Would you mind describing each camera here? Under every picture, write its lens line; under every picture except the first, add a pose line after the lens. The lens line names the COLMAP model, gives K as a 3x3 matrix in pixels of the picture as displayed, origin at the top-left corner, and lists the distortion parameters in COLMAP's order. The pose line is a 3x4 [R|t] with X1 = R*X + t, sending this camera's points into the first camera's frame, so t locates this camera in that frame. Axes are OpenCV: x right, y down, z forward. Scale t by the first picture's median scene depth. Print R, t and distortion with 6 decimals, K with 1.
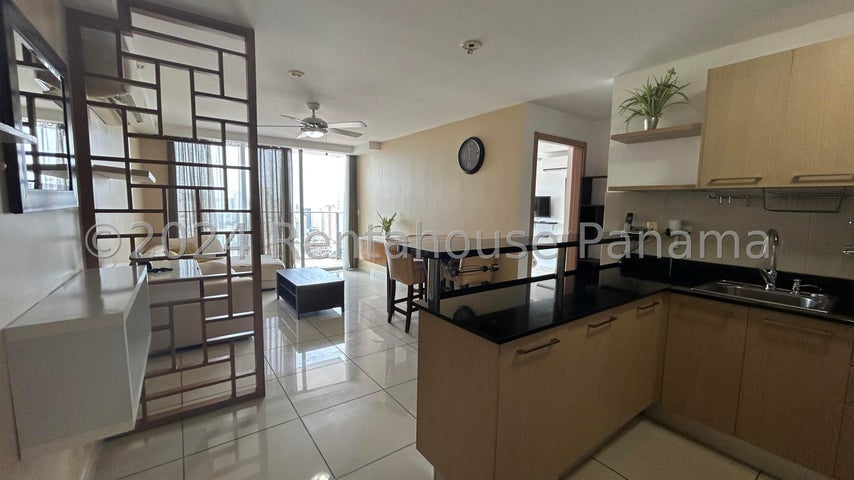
lens RADIAL K [[345.7, 0, 429.2], [0, 345.7, 240.3], [0, 0, 1]] dist [-0.002370, -0.000260]
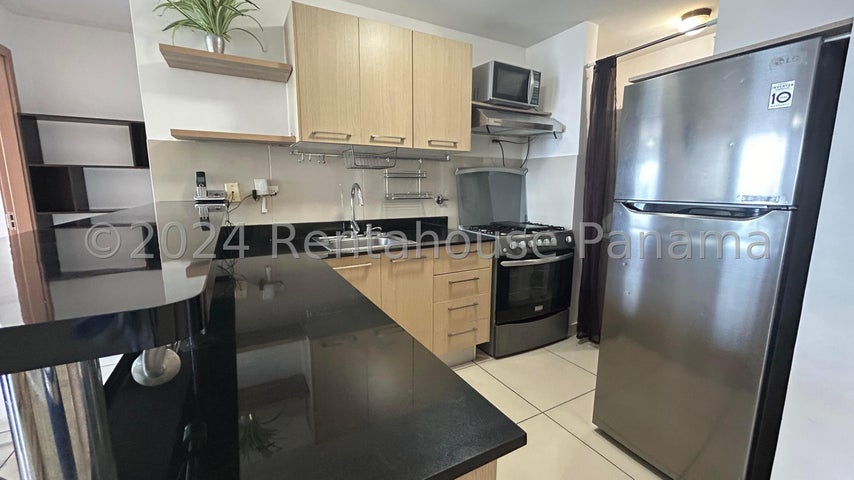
lens RADIAL K [[345.7, 0, 426.8], [0, 345.7, 240.3], [0, 0, 1]] dist [-0.002370, -0.000260]
pose [[0.121093, -0.182032, 0.975808, -0.080424], [0.104534, 0.979914, 0.169826, -0.013081], [-0.987122, 0.081441, 0.137690, 0.462072]]
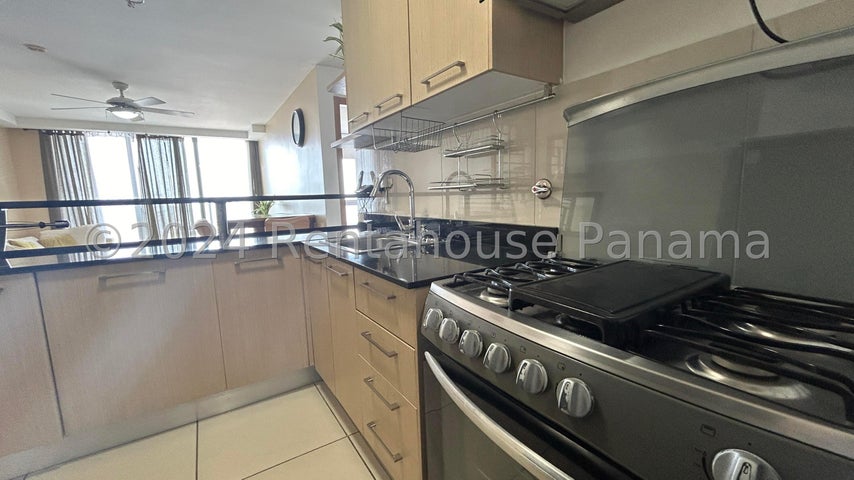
lens RADIAL K [[345.7, 0, 424.9], [0, 345.7, 242.7], [0, 0, 1]] dist [-0.002370, -0.000260]
pose [[0.996960, -0.041695, -0.065816, 0.810625], [0.043713, 0.998607, 0.029534, 0.096508], [0.064493, -0.032321, 0.997395, 0.077798]]
